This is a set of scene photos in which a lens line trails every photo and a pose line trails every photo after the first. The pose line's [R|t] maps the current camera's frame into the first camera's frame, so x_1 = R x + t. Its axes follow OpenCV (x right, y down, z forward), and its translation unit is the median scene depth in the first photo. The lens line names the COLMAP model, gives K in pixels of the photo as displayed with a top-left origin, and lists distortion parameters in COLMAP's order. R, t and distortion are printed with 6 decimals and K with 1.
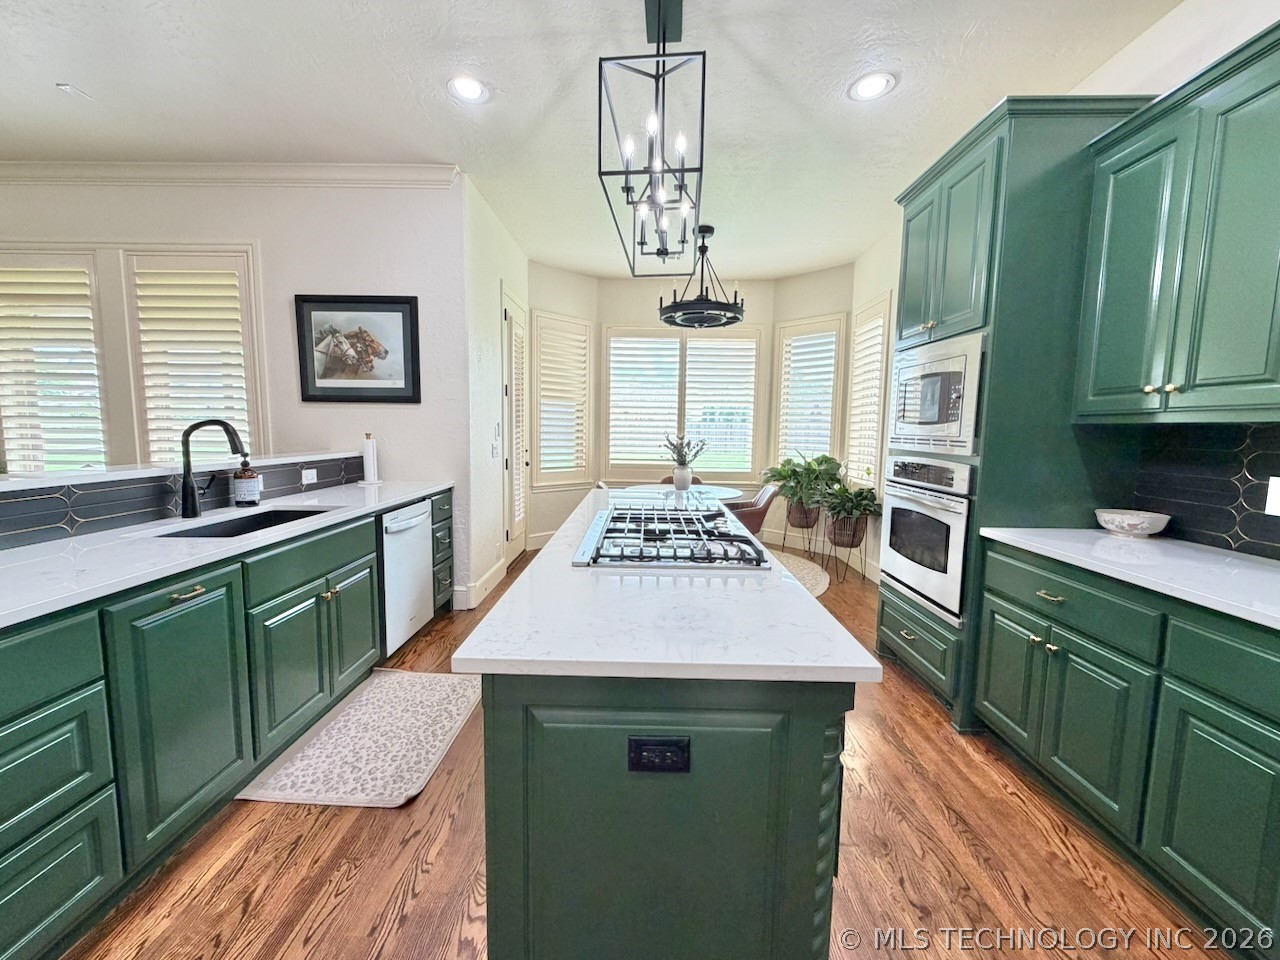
lens RADIAL K [[507.6, 0, 640.0], [0, 507.6, 480.0], [0, 0, 1]] dist [-0.000767, 0.000030]
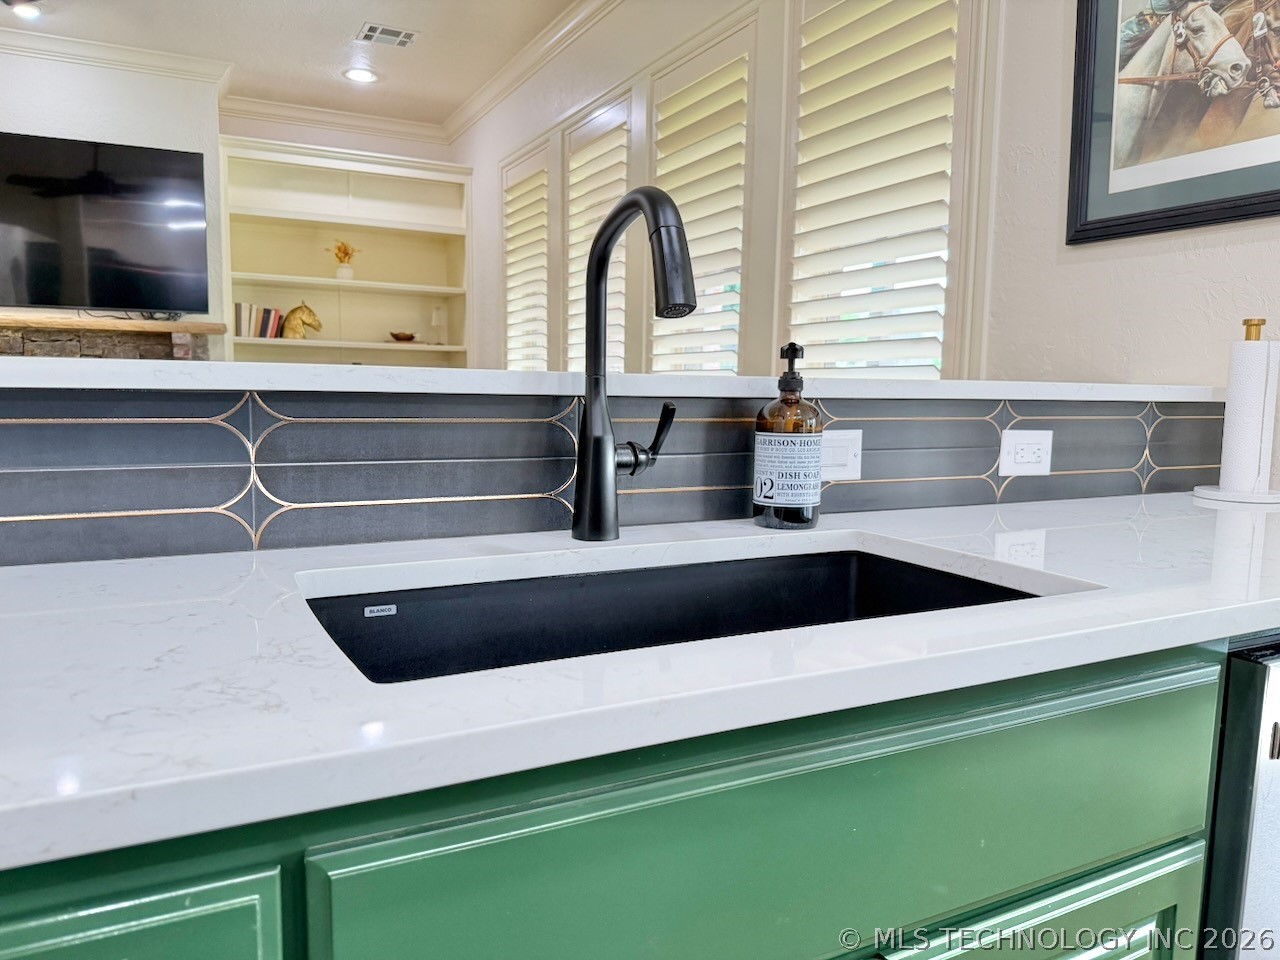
lens RADIAL K [[931.2, 0, 643.0], [0, 931.2, 493.7], [0, 0, 1]] dist [0.000316, -0.012211]
pose [[0.473448, 0.094342, -0.875755, -0.236358], [-0.099967, 0.993579, 0.052991, 0.008971], [0.875131, 0.062458, 0.479839, 0.463072]]
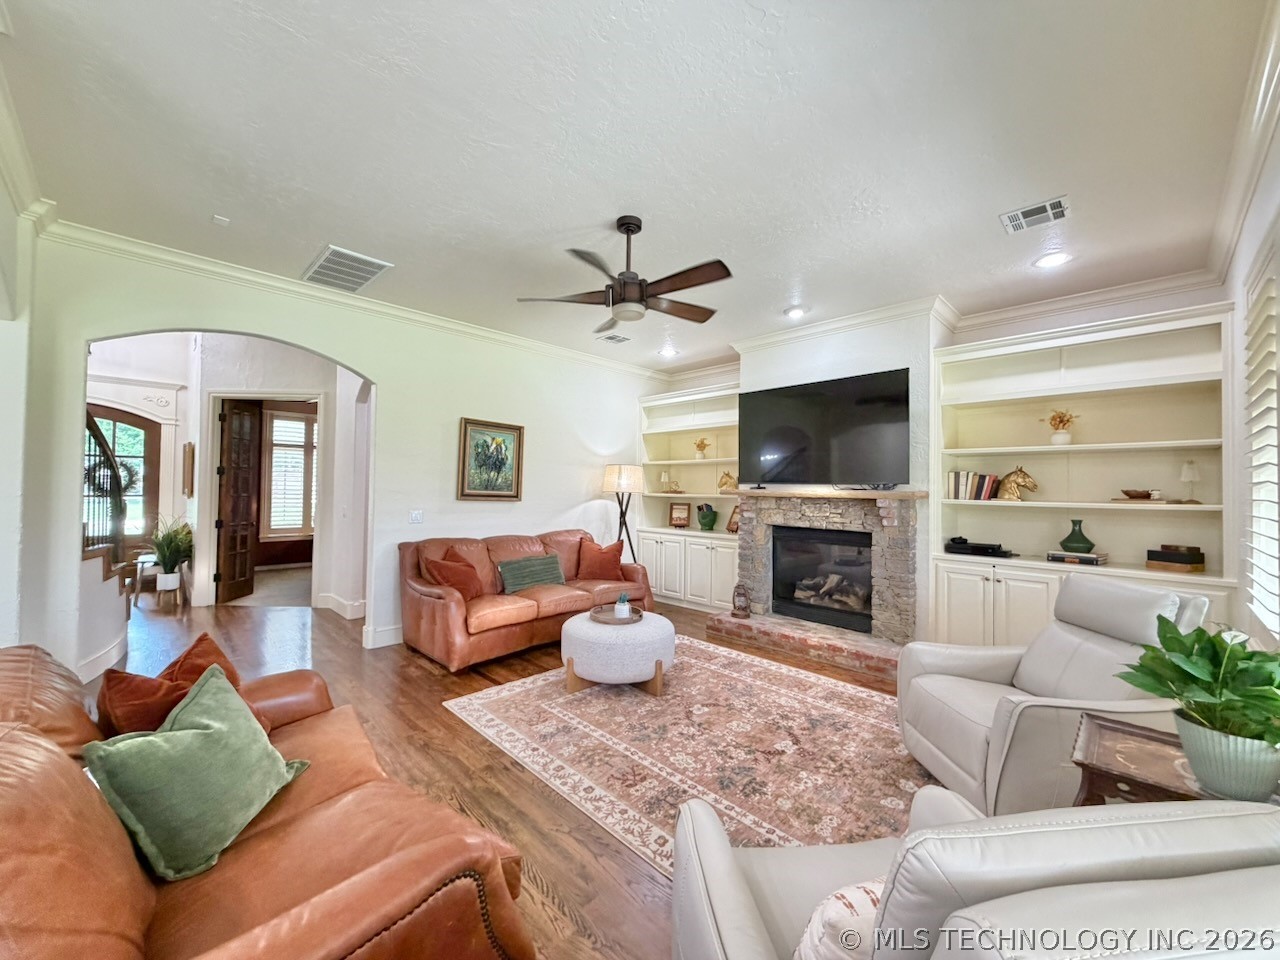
lens RADIAL K [[512.1, 0, 628.8], [0, 512.1, 479.8], [0, 0, 1]] dist [0.002227, 0.000090]
pose [[-0.703656, -0.037632, -0.709543, -0.742600], [-0.099105, 0.994033, 0.045562, -0.138580], [0.703595, 0.102379, -0.703188, 0.932689]]
